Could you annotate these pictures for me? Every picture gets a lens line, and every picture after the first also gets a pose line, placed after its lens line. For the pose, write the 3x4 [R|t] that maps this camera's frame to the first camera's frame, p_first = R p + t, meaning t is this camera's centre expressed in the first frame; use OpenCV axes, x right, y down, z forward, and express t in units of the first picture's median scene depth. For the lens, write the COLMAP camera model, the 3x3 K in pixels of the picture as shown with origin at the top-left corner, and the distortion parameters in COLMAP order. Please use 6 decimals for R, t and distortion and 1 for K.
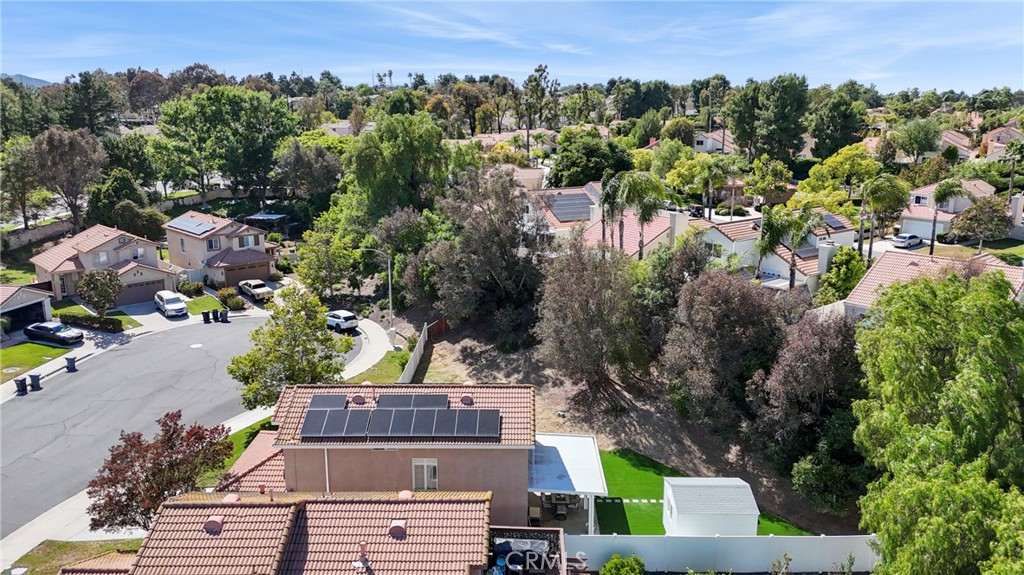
lens RADIAL K [[756.3, 0, 512.0], [0, 756.3, 287.5], [0, 0, 1]] dist [0.086339, -0.091077]
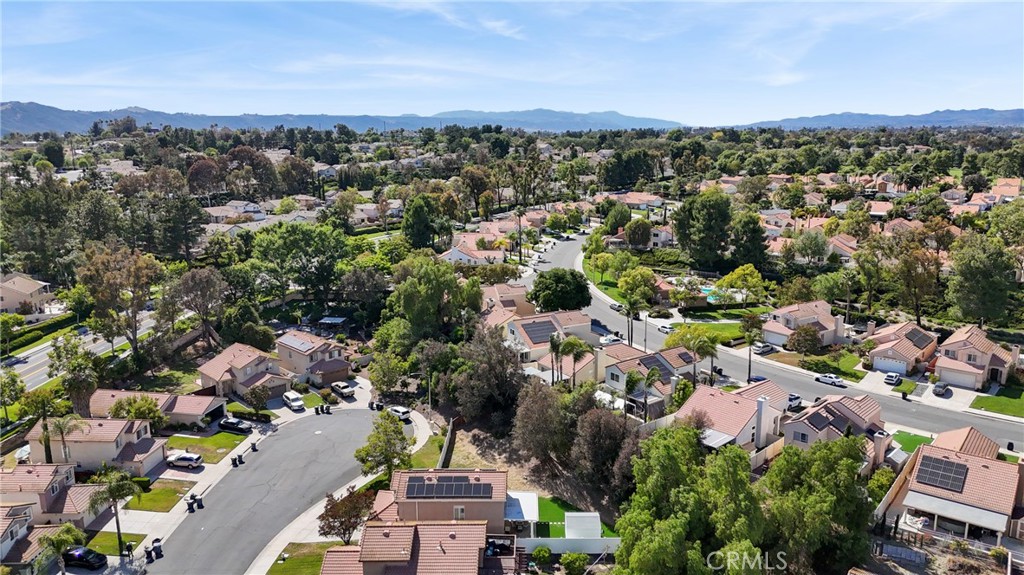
lens RADIAL K [[750.7, 0, 512.0], [0, 750.7, 287.5], [0, 0, 1]] dist [0.112737, -0.160055]
pose [[0.999955, -0.007875, -0.005377, 0.036470], [0.007744, 0.999685, -0.023855, -0.217392], [0.005563, 0.023812, 0.999701, -0.750191]]
